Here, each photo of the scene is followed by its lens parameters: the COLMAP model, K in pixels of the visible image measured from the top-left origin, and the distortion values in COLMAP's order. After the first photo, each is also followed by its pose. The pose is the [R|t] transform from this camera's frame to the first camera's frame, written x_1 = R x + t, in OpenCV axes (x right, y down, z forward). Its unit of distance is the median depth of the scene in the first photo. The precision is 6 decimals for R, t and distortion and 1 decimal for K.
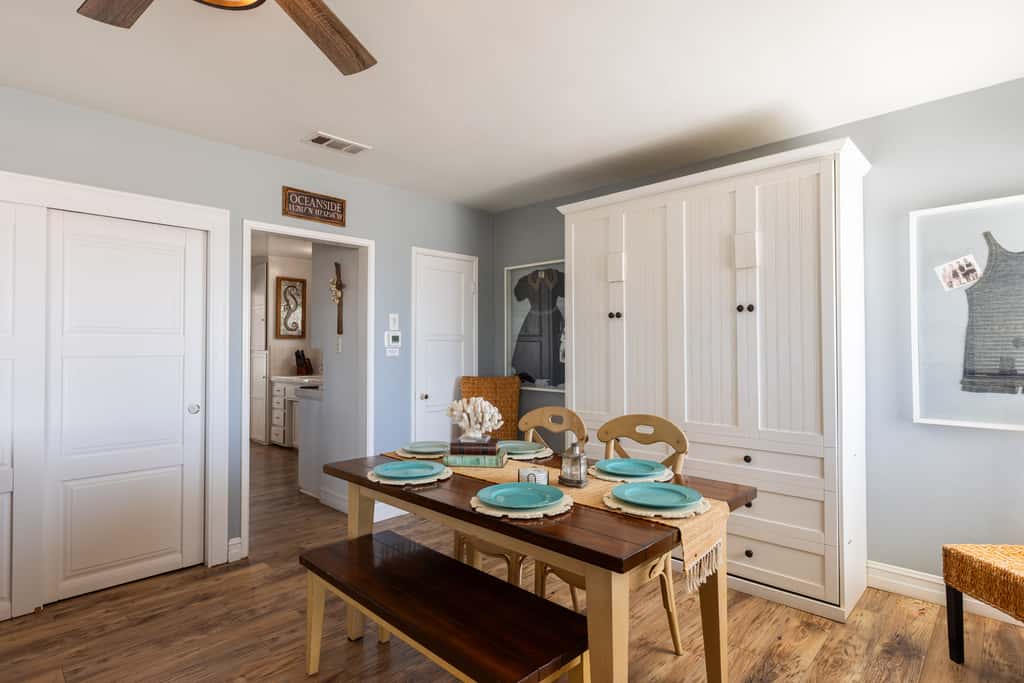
lens RADIAL K [[524.6, 0, 512.0], [0, 524.6, 341.5], [0, 0, 1]] dist [0.001393, 0.000293]
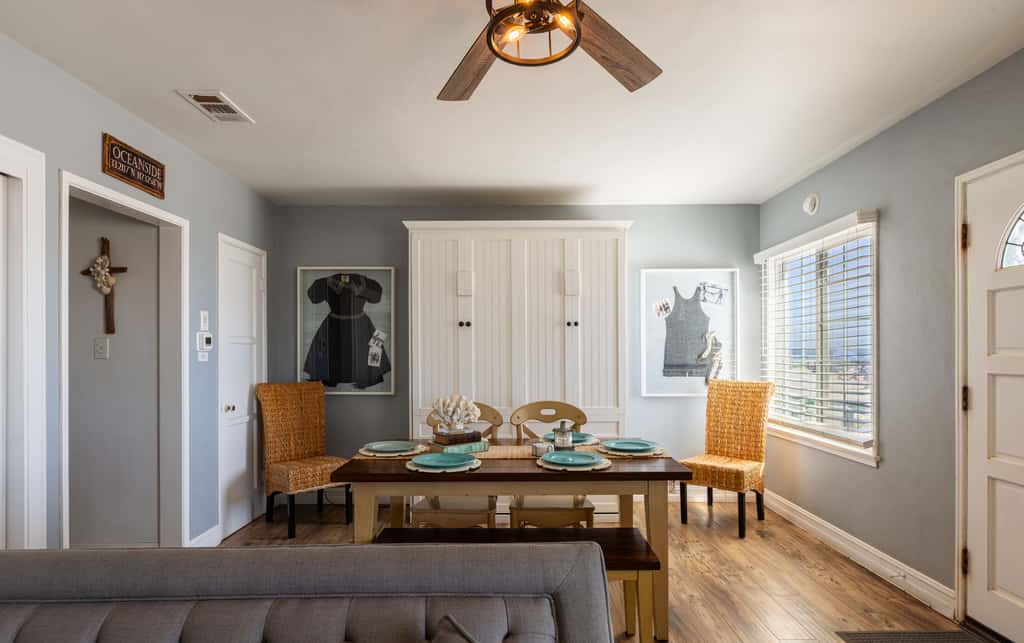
lens RADIAL K [[536.3, 0, 514.9], [0, 536.3, 352.0], [0, 0, 1]] dist [-0.001407, -0.000232]
pose [[0.718810, 0.000241, 0.695206, -0.520679], [-0.007065, 0.999951, 0.006959, 0.003489], [-0.695171, -0.009914, 0.718776, 0.047883]]
